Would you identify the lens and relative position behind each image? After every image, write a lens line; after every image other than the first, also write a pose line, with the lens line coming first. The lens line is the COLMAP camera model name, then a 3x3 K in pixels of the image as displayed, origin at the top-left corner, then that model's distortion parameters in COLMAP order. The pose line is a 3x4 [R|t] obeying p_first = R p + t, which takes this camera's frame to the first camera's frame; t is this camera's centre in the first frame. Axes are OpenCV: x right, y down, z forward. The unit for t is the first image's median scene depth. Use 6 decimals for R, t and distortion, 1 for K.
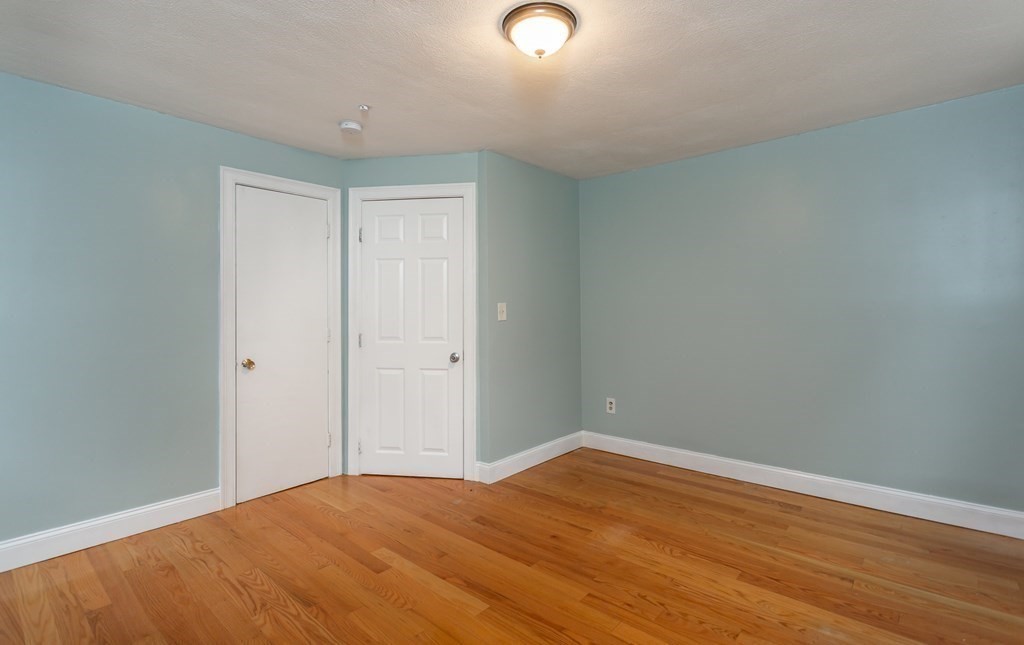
lens RADIAL K [[485.6, 0, 511.2], [0, 485.6, 312.4], [0, 0, 1]] dist [0.002820, 0.002345]
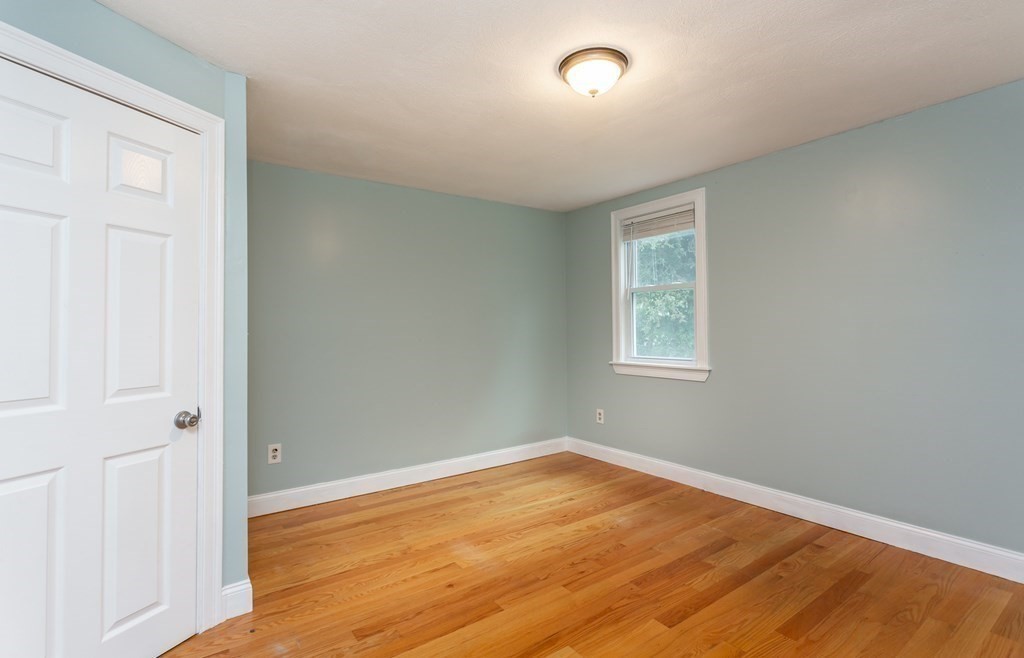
lens RADIAL K [[486.6, 0, 512.4], [0, 486.6, 327.6], [0, 0, 1]] dist [0.003551, 0.000475]
pose [[0.219670, 0.009964, 0.975523, -0.718065], [0.013194, 0.999826, -0.013183, 0.001621], [-0.975485, 0.015767, 0.219500, 0.645741]]
